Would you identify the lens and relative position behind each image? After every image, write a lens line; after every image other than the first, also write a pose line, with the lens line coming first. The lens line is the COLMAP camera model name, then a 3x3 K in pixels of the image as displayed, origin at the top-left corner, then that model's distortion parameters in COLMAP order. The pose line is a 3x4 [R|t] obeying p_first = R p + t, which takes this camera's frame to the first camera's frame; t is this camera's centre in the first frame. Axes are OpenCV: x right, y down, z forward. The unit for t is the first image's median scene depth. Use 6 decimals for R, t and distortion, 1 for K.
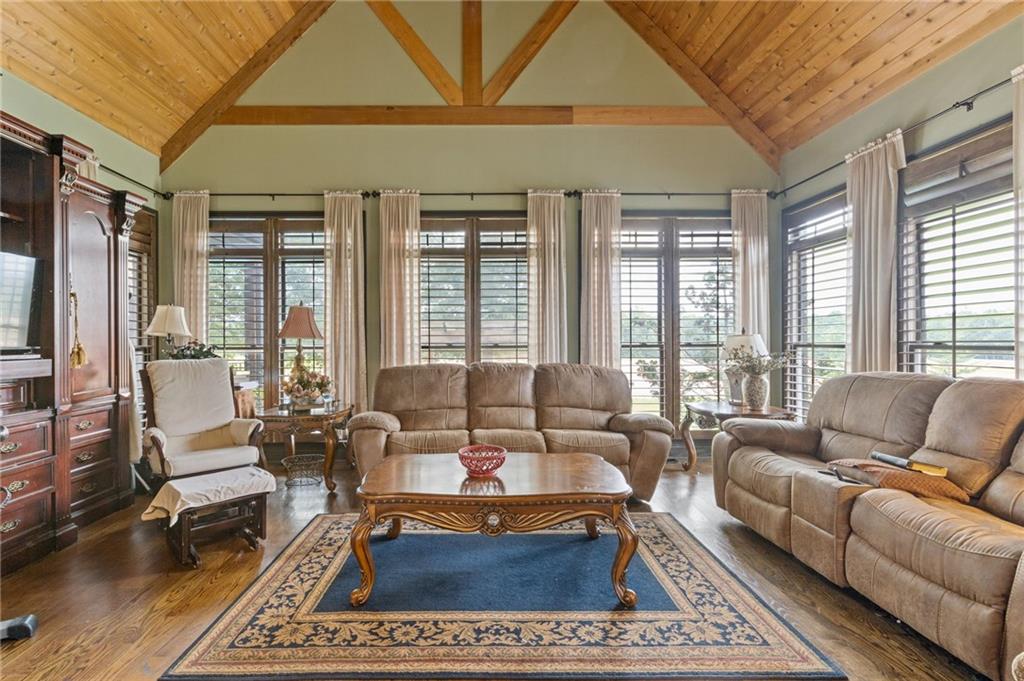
lens RADIAL K [[534.4, 0, 512.0], [0, 534.4, 340.5], [0, 0, 1]] dist [0.000814, -0.000103]
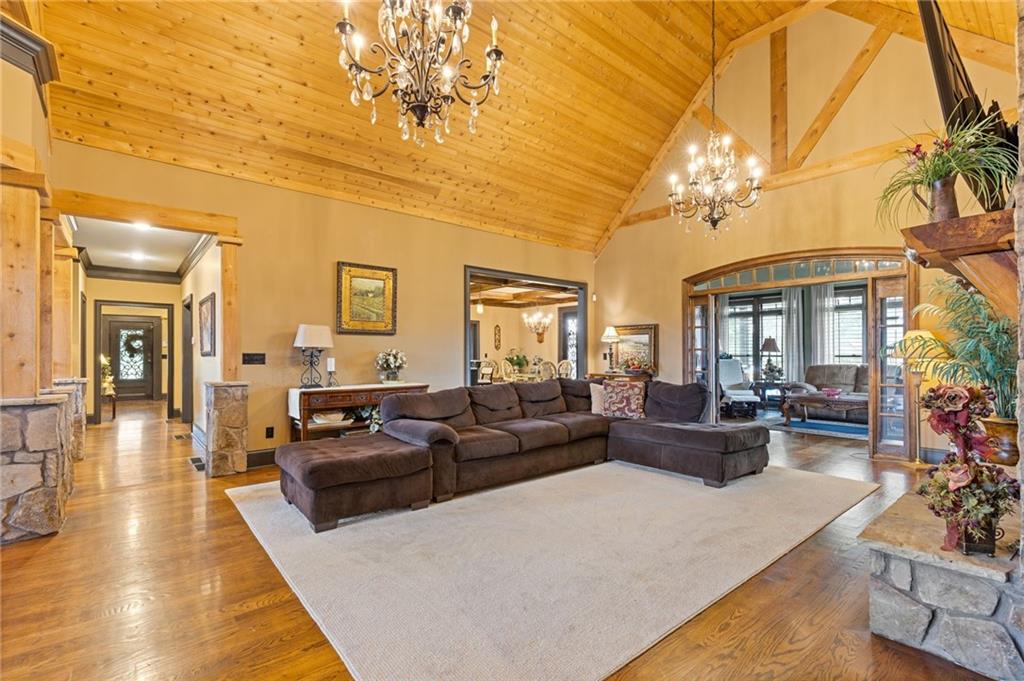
lens RADIAL K [[461.9, 0, 510.6], [0, 461.9, 350.5], [0, 0, 1]] dist [0.003392, -0.000108]
pose [[0.624800, -0.000771, -0.780785, 0.428428], [-0.002113, 0.999994, -0.002678, -0.000706], [0.780782, 0.003324, 0.624795, -1.036940]]
